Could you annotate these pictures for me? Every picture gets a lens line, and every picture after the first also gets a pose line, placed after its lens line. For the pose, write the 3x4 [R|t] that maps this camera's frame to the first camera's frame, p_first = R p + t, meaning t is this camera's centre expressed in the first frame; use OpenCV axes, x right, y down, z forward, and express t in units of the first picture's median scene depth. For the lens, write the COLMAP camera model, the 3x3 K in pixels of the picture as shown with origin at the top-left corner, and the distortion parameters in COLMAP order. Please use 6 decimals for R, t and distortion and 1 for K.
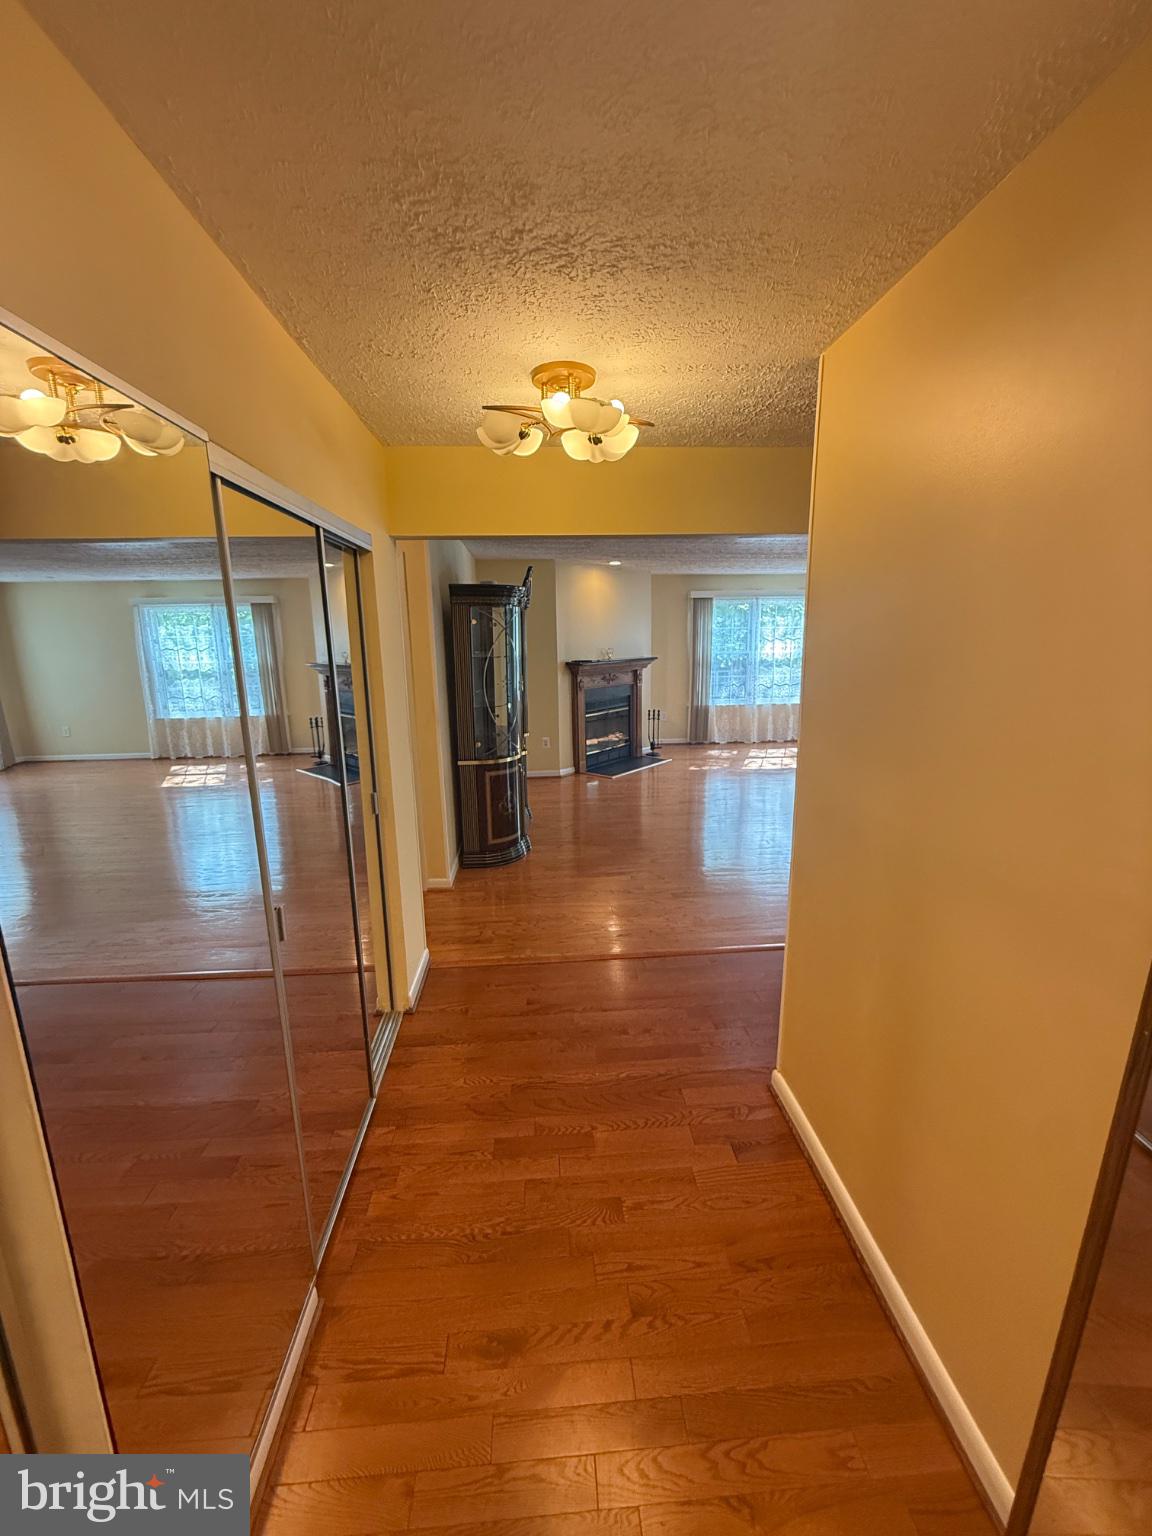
lens RADIAL K [[615.2, 0, 578.5], [0, 615.2, 766.8], [0, 0, 1]] dist [0.003356, 0.000355]
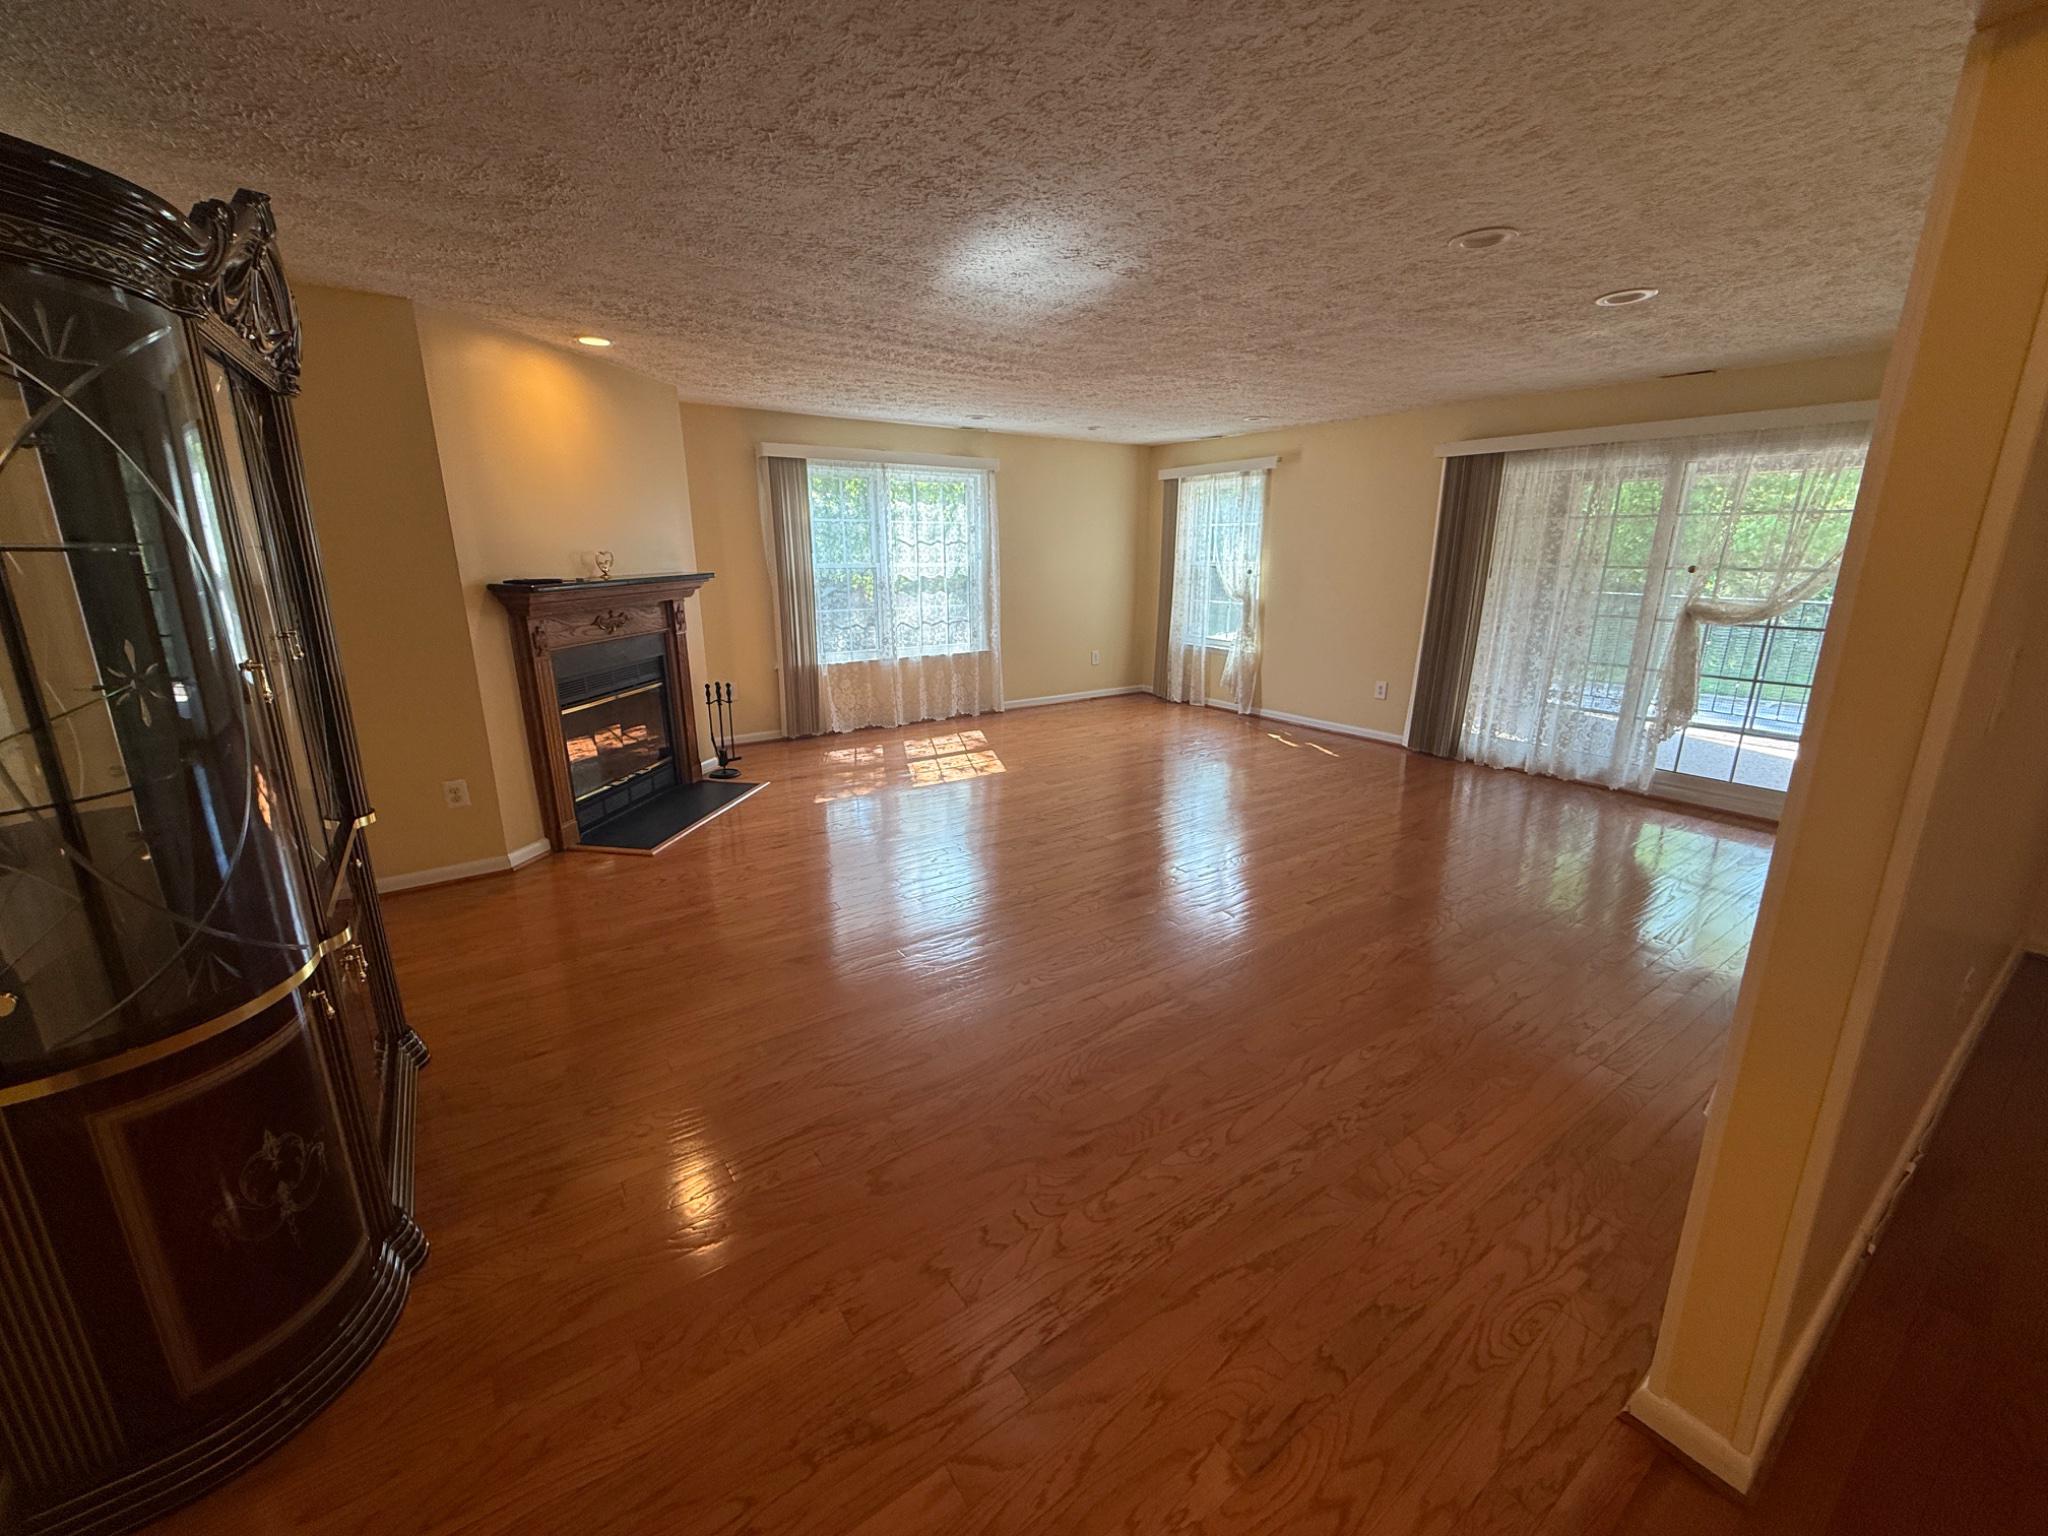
lens RADIAL K [[820.3, 0, 1023.8], [0, 820.3, 763.0], [0, 0, 1]] dist [0.003356, 0.000355]
pose [[0.855556, -0.113976, 0.505008, -0.005272], [0.090706, 0.993377, 0.070528, -0.053764], [-0.509702, -0.014534, 0.860228, 0.318621]]
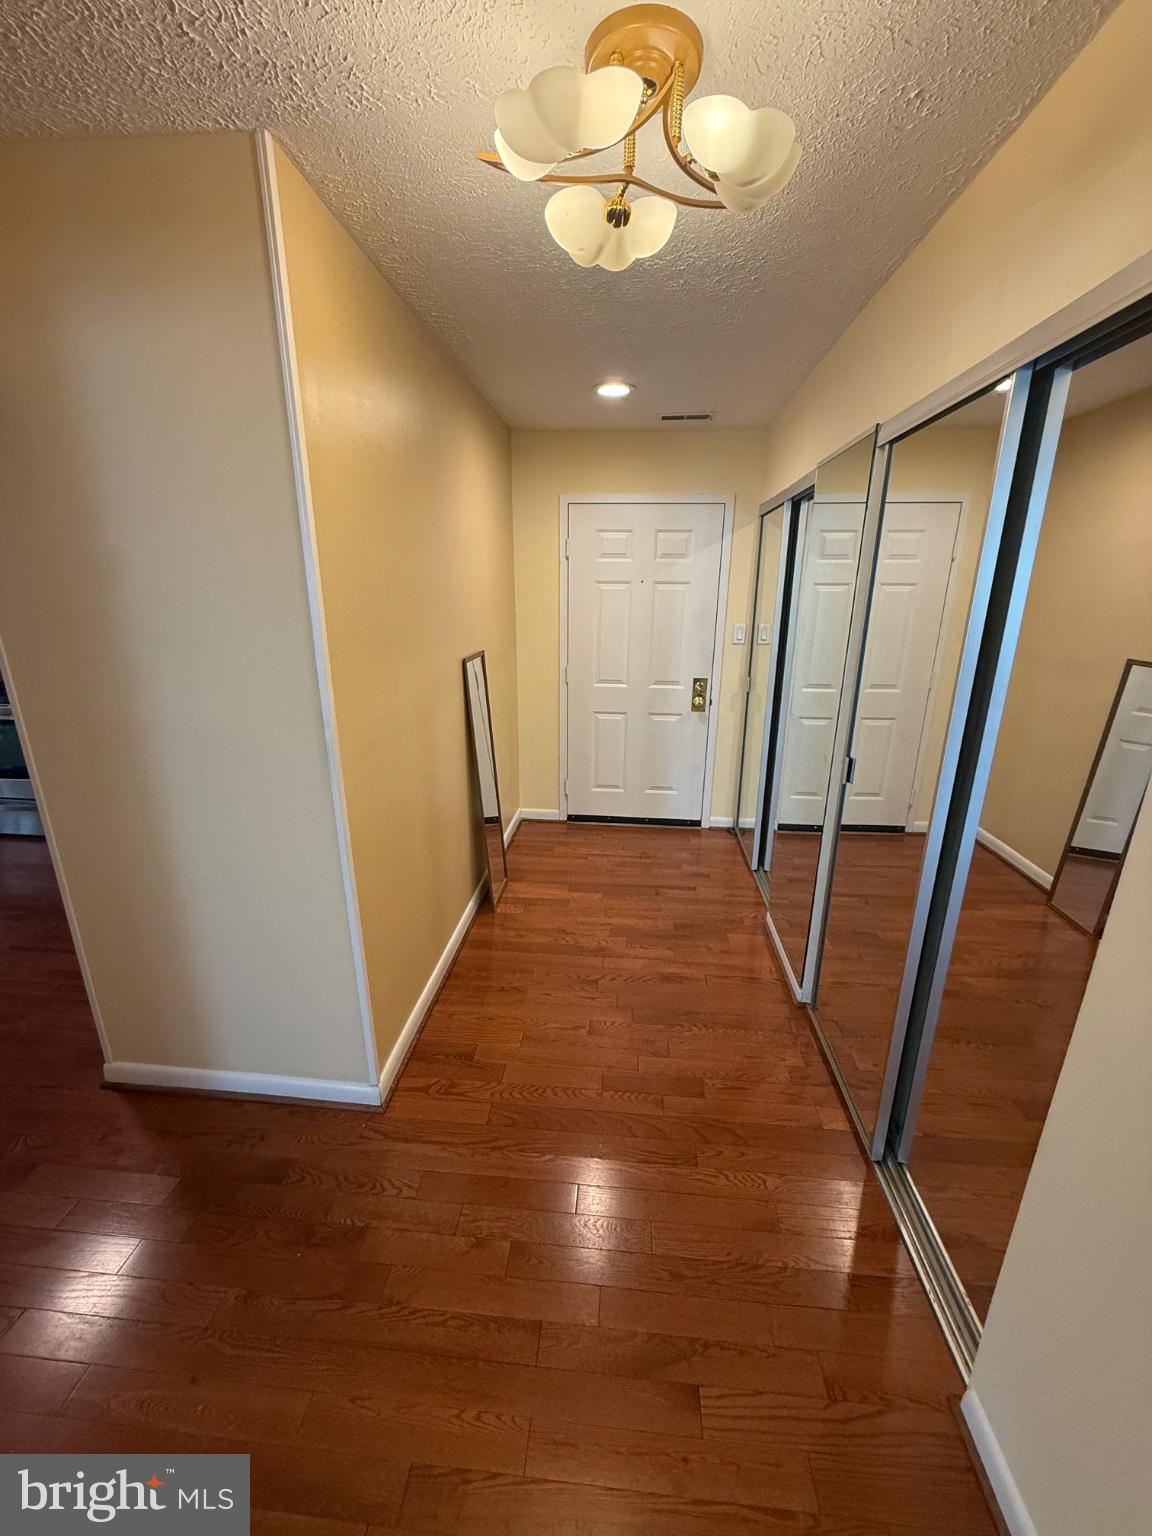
lens RADIAL K [[615.2, 0, 578.2], [0, 615.2, 775.7], [0, 0, 1]] dist [0.003356, 0.000355]
pose [[-0.988658, -0.032425, 0.146644, -0.060155], [0.041294, 0.880092, 0.473004, -0.269840], [-0.144397, 0.473695, -0.868771, 1.489996]]
